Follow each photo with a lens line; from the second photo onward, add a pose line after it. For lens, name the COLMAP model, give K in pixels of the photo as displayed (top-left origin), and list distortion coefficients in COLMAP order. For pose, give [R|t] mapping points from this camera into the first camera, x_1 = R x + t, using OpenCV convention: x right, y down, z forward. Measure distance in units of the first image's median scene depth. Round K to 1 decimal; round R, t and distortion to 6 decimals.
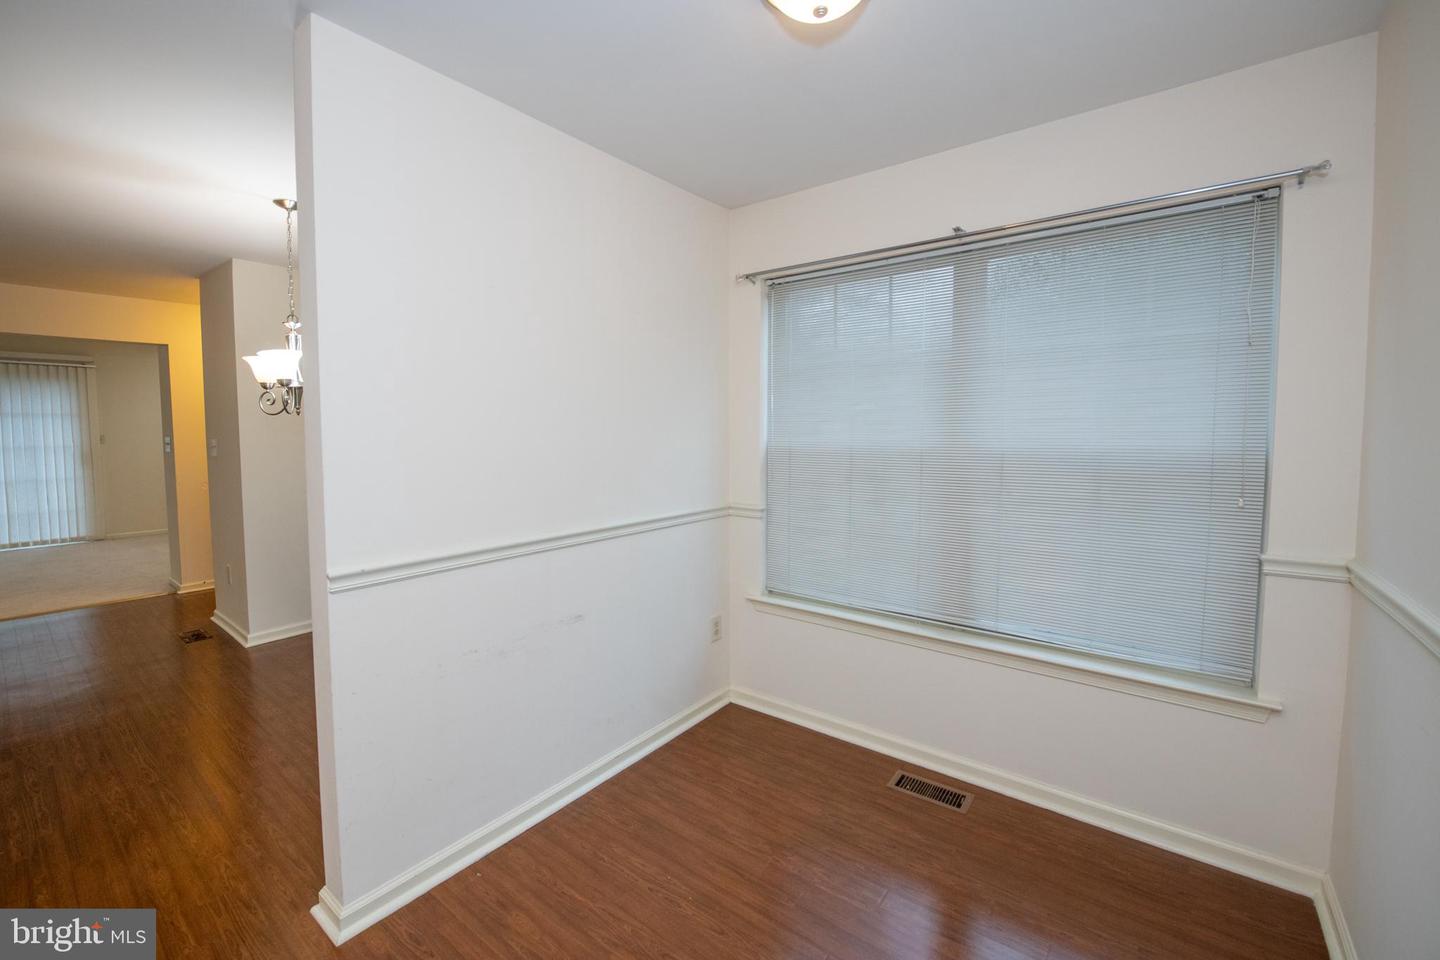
lens RADIAL K [[603.3, 0, 738.6], [0, 603.3, 466.0], [0, 0, 1]] dist [-0.017417, -0.000971]
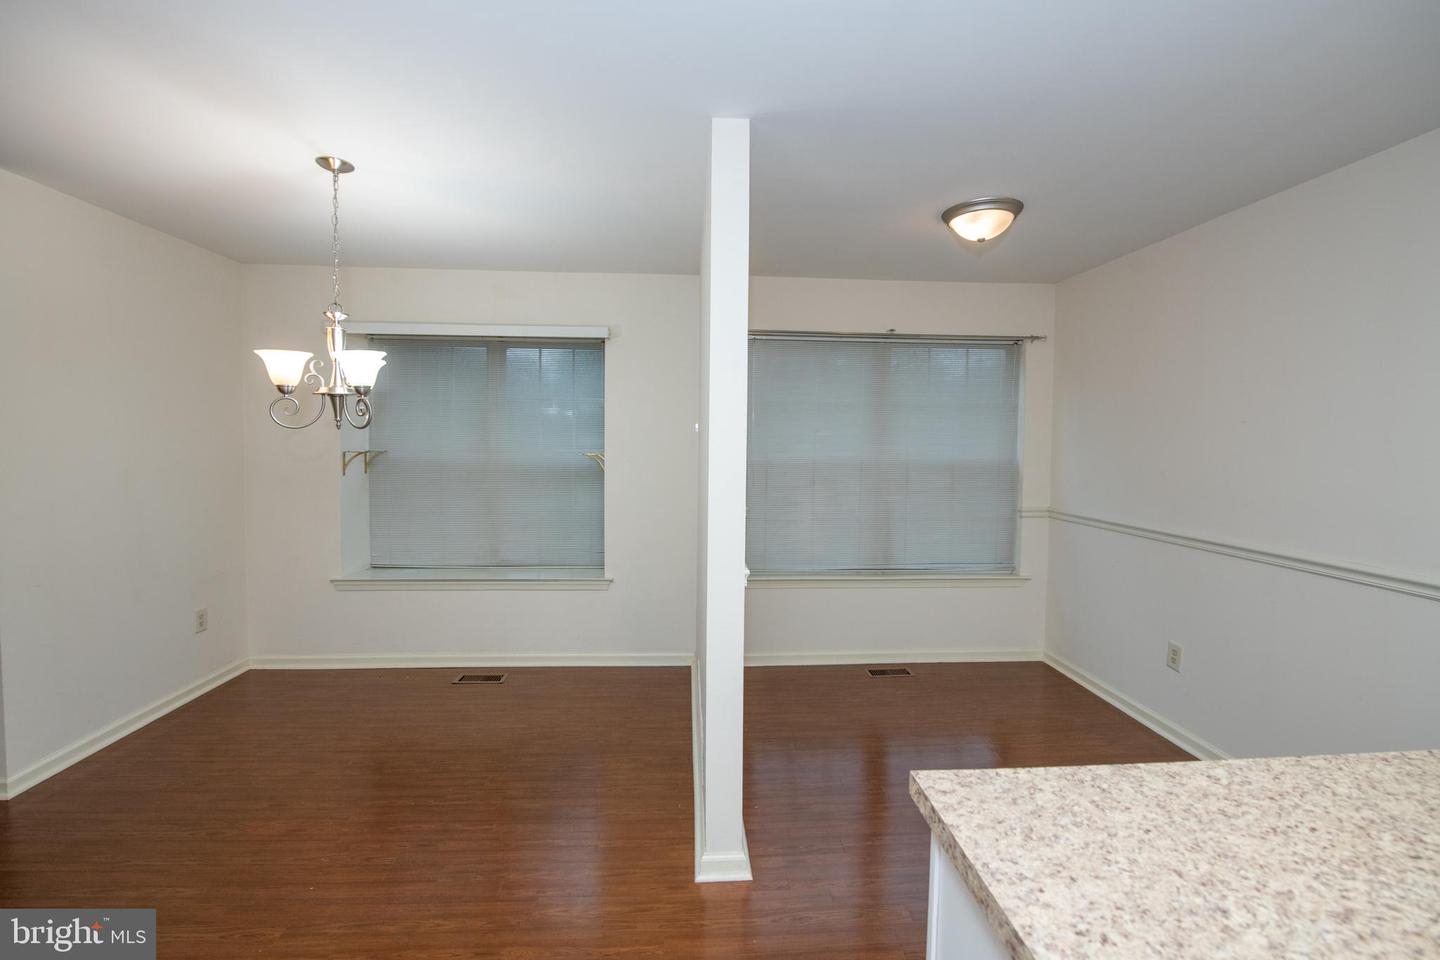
lens RADIAL K [[603.3, 0, 738.6], [0, 603.3, 466.0], [0, 0, 1]] dist [-0.017417, -0.000971]
pose [[0.735728, -0.018918, 0.677012, -1.025549], [0.030610, 0.999517, -0.005334, -0.017993], [-0.676585, 0.024648, 0.735952, 0.062609]]
